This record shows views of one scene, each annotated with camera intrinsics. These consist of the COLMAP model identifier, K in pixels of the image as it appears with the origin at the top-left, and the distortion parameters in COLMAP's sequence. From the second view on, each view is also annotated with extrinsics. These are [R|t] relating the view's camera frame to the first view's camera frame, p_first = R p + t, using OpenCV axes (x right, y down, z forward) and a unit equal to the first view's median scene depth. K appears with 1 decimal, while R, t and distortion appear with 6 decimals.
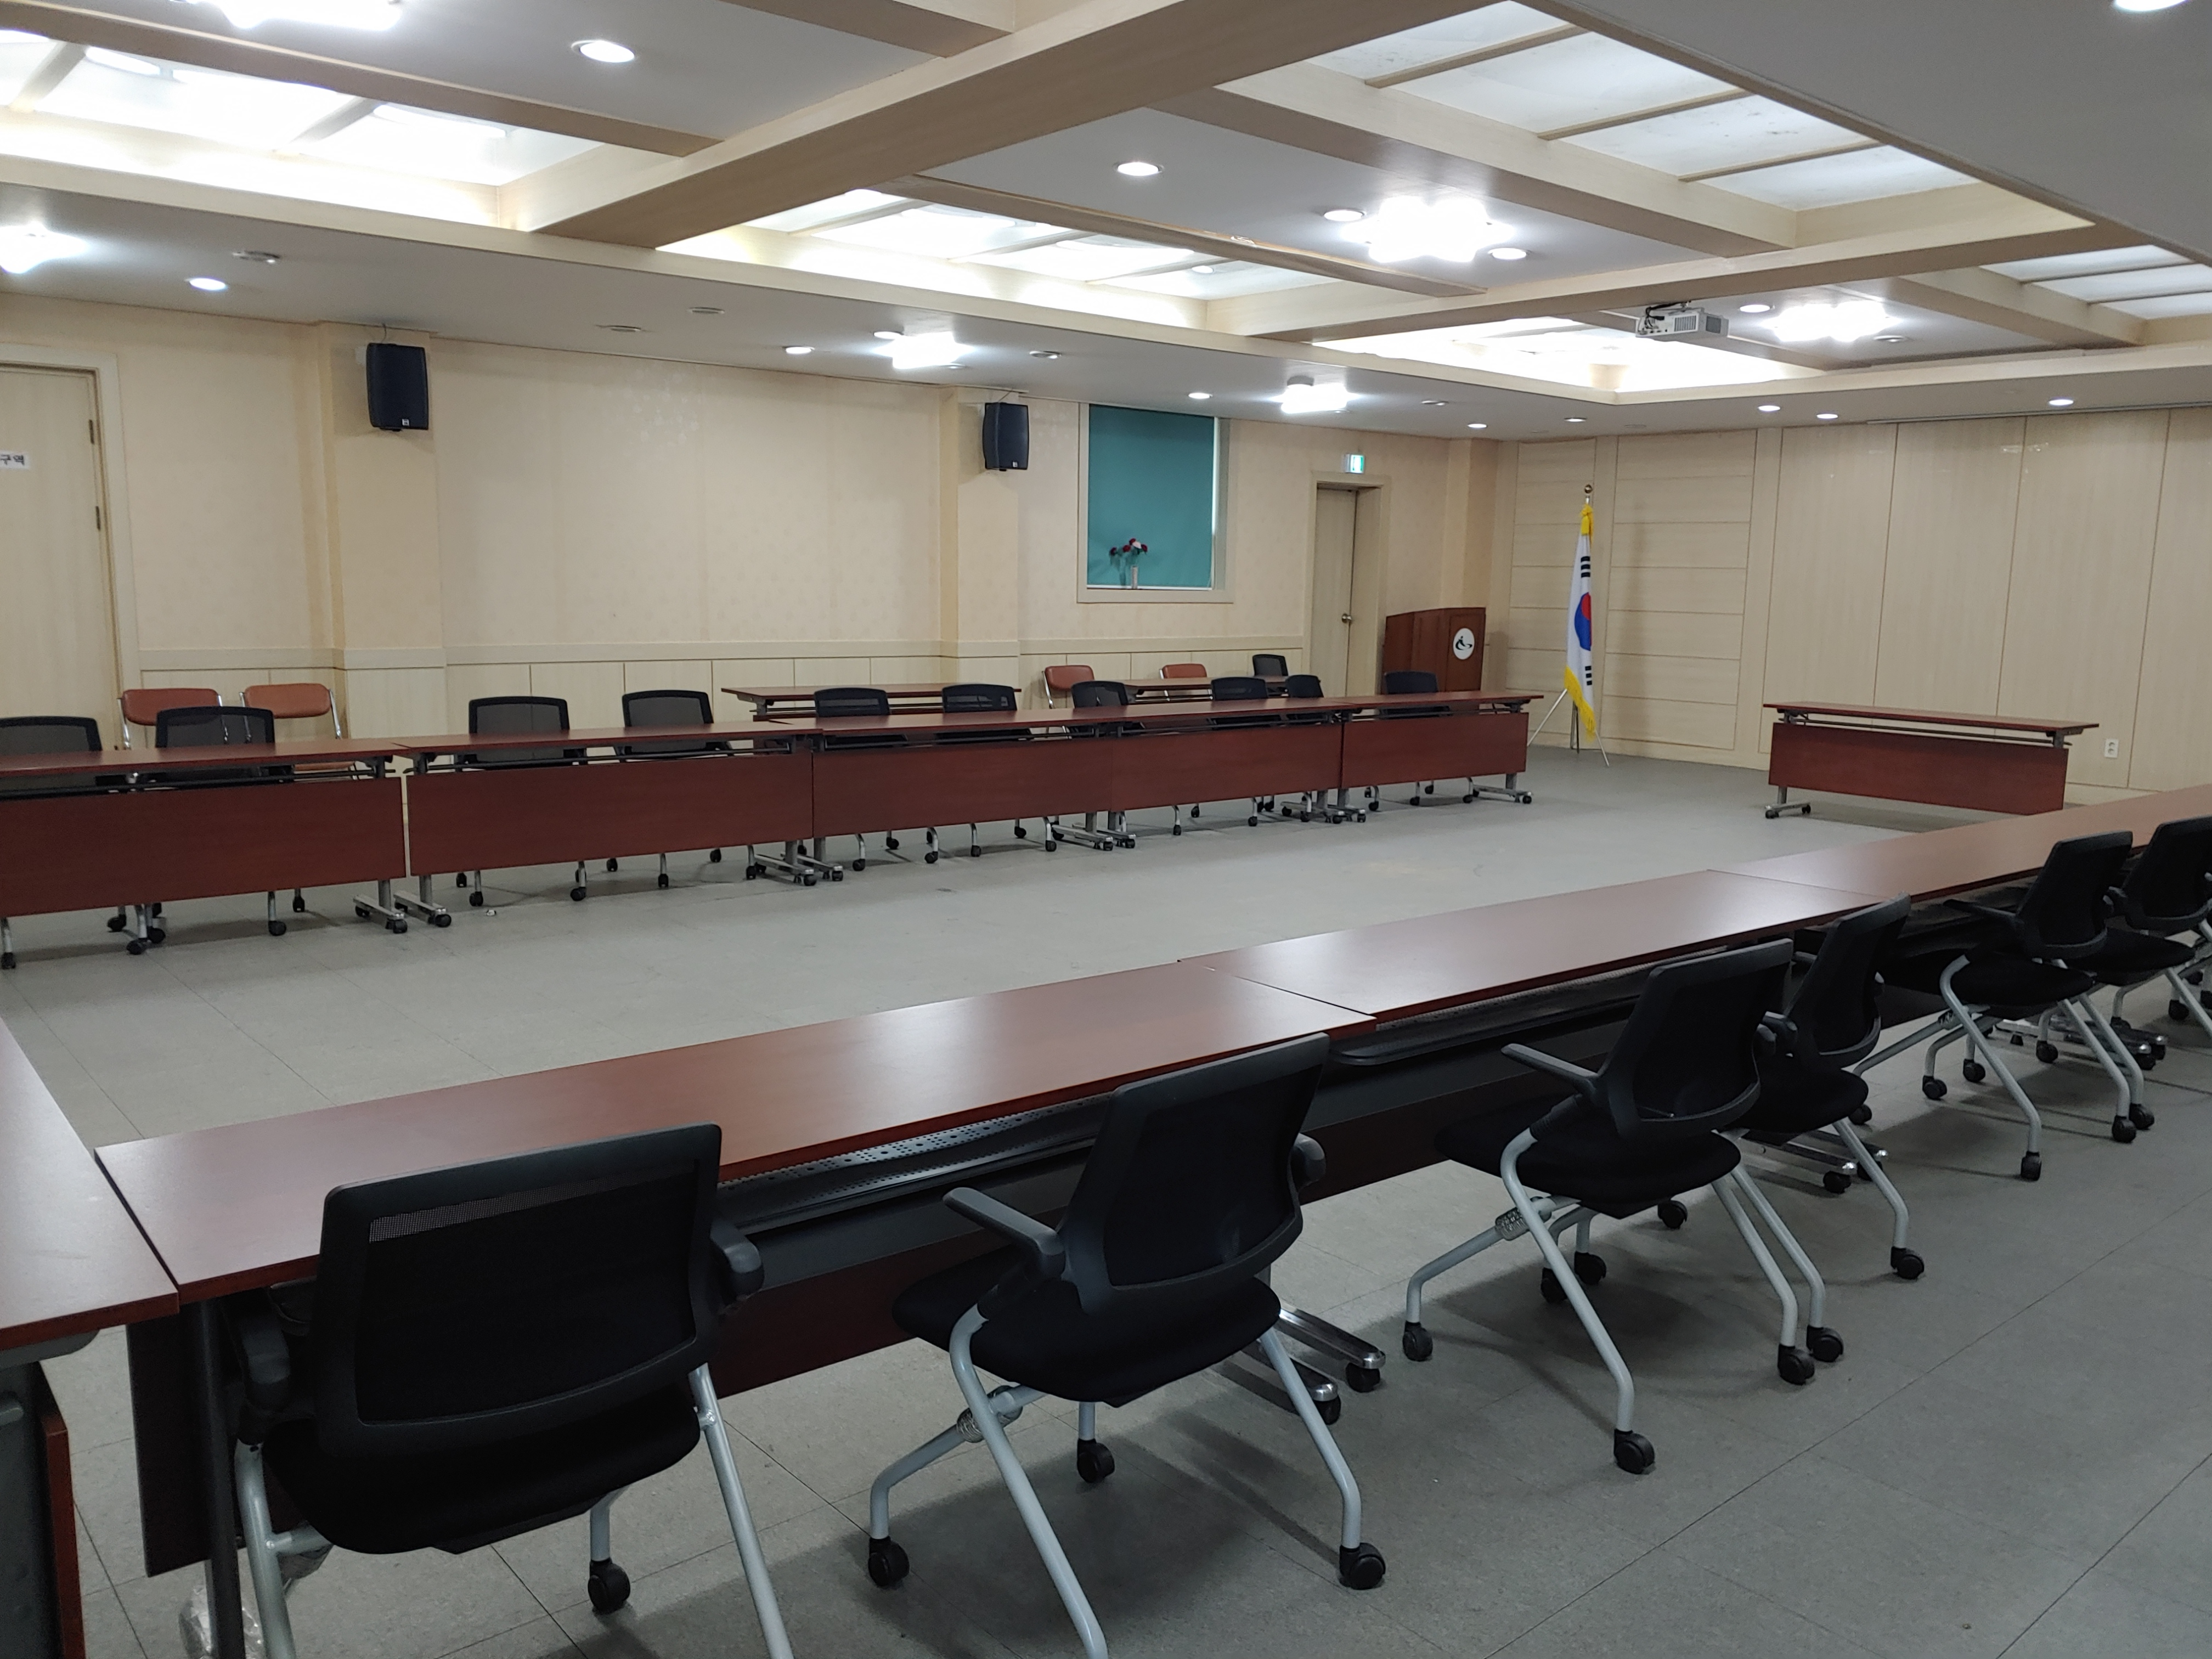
lens RADIAL K [[1670.2, 0, 1106.0], [0, 1670.2, 829.5], [0, 0, 1]] dist [-0.044802, 0.001121]
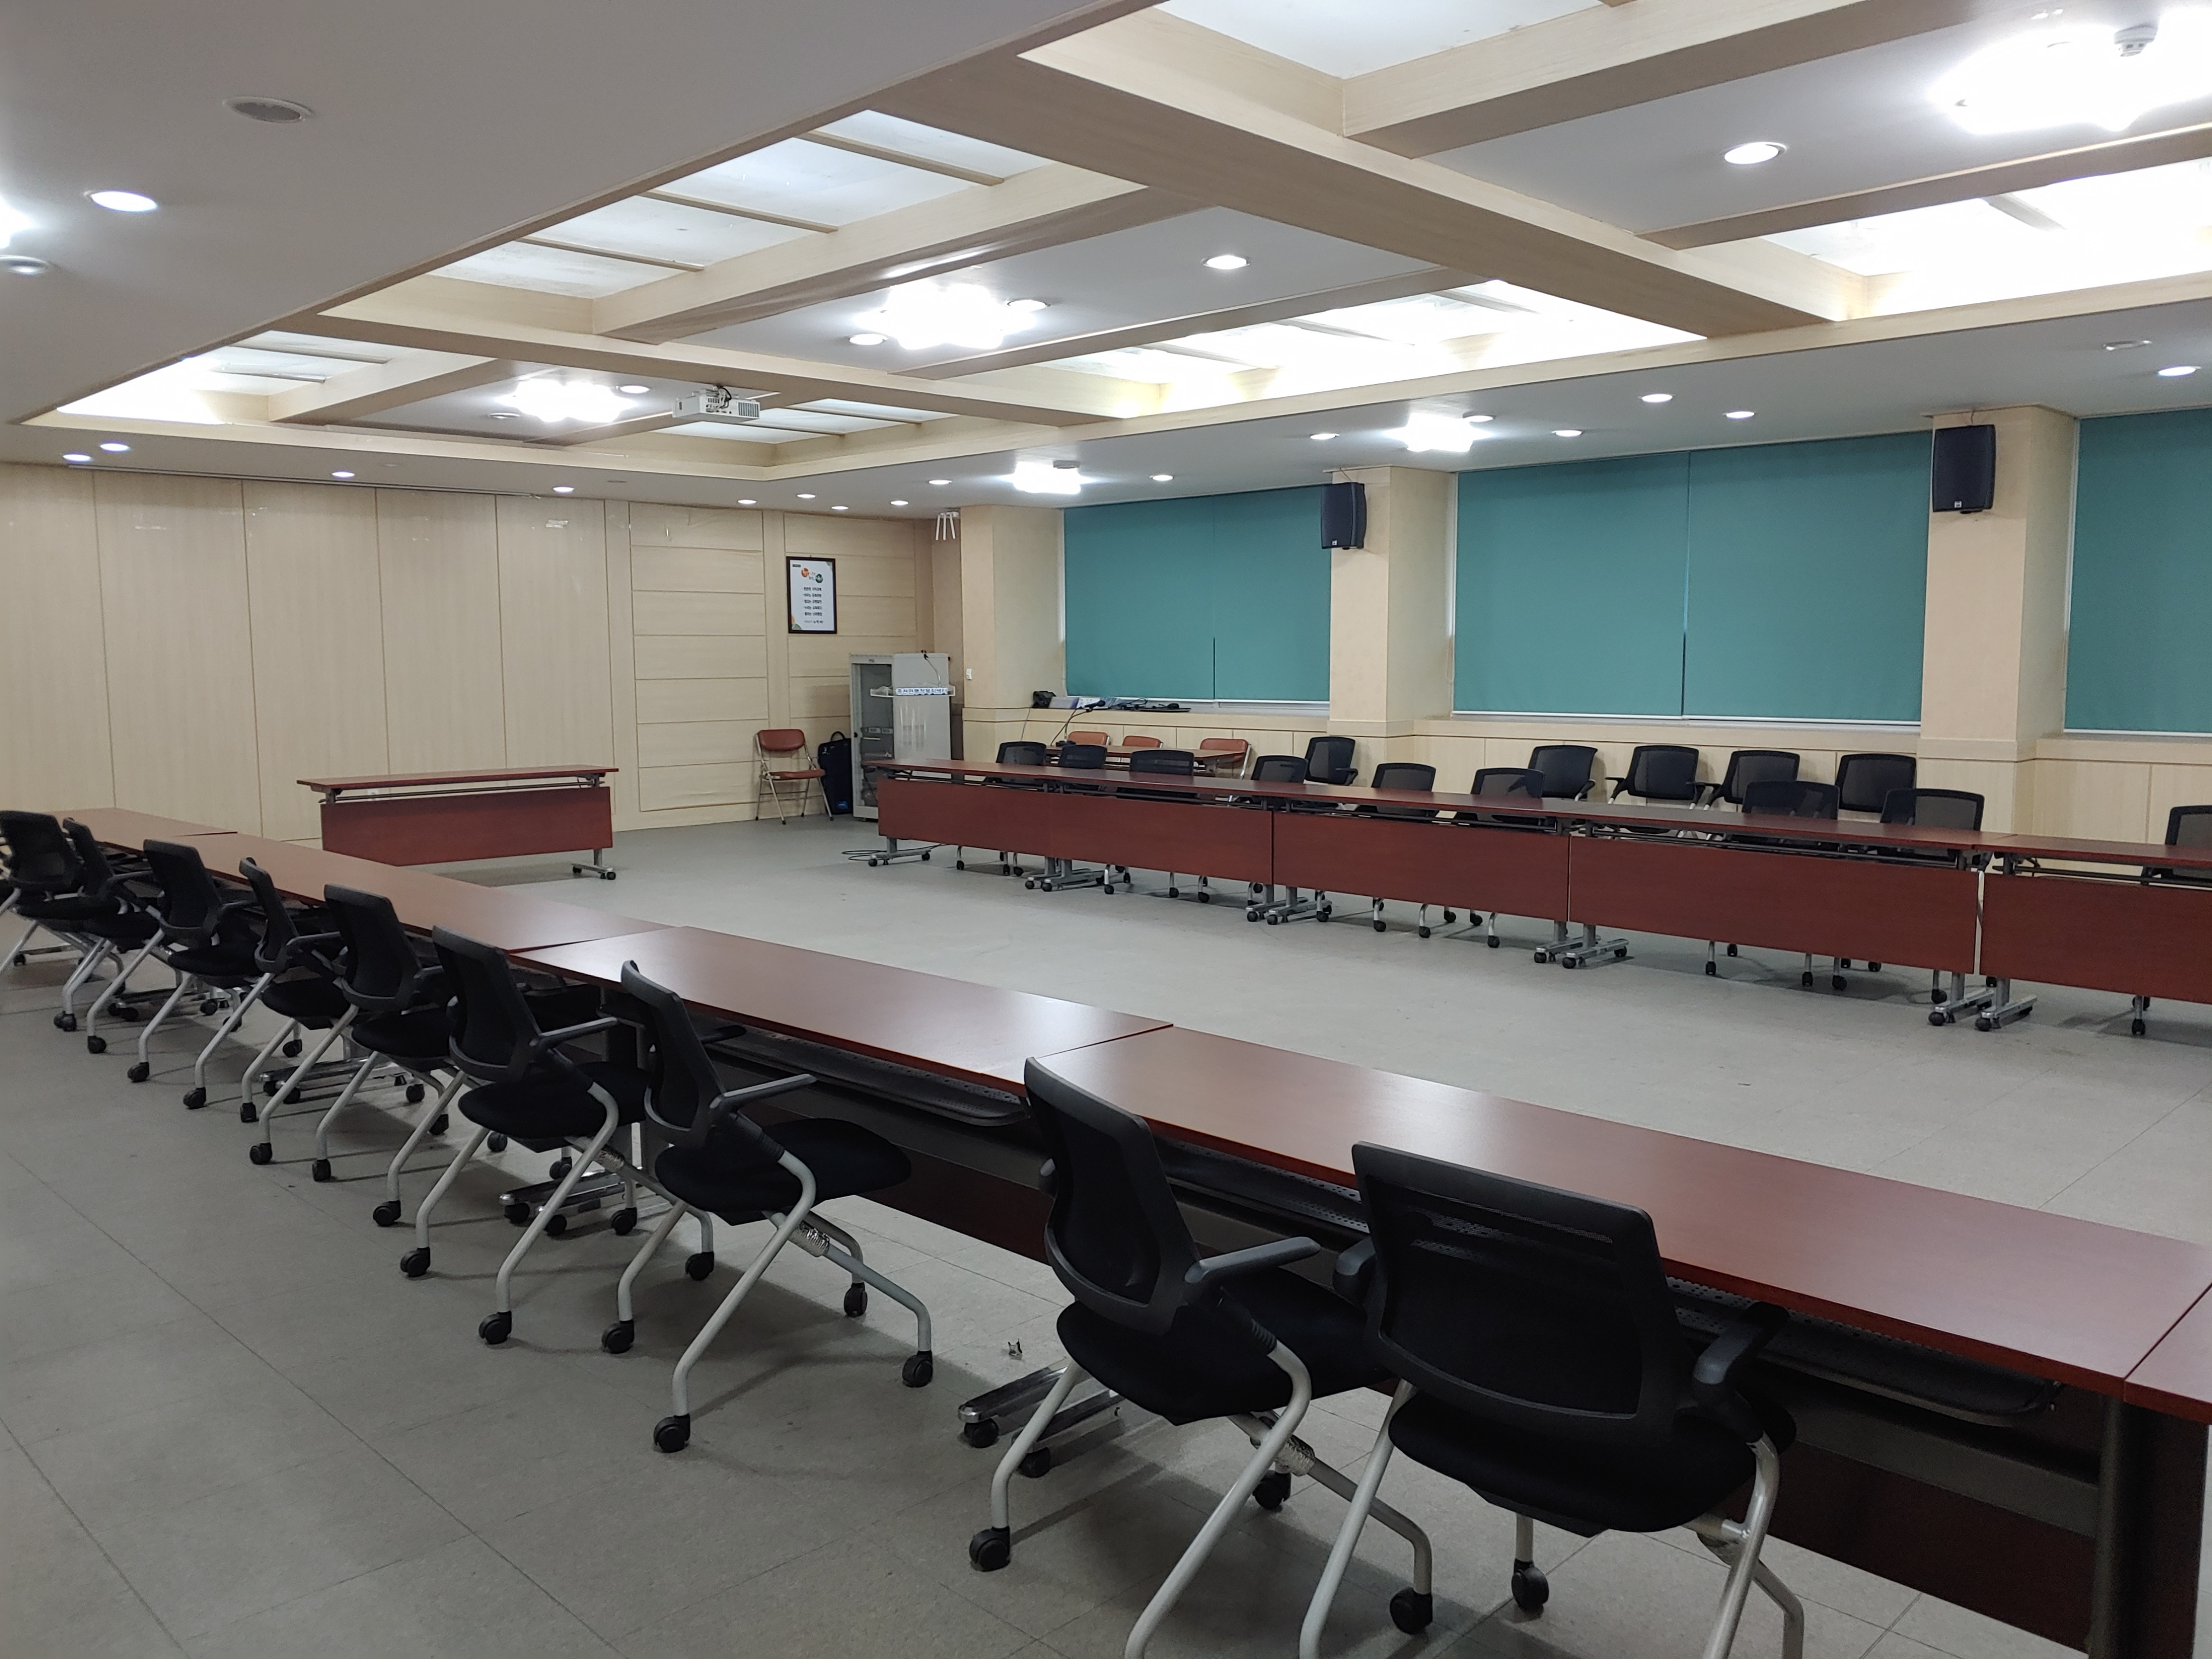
lens RADIAL K [[1675.3, 0, 1106.3], [0, 1675.3, 876.6], [0, 0, 1]] dist [-0.002023, -0.107720]
pose [[0.059112, 0.108533, -0.992334, 0.944572], [-0.141102, 0.985000, 0.099326, -0.096517], [0.988229, 0.134149, 0.073540, 0.774256]]
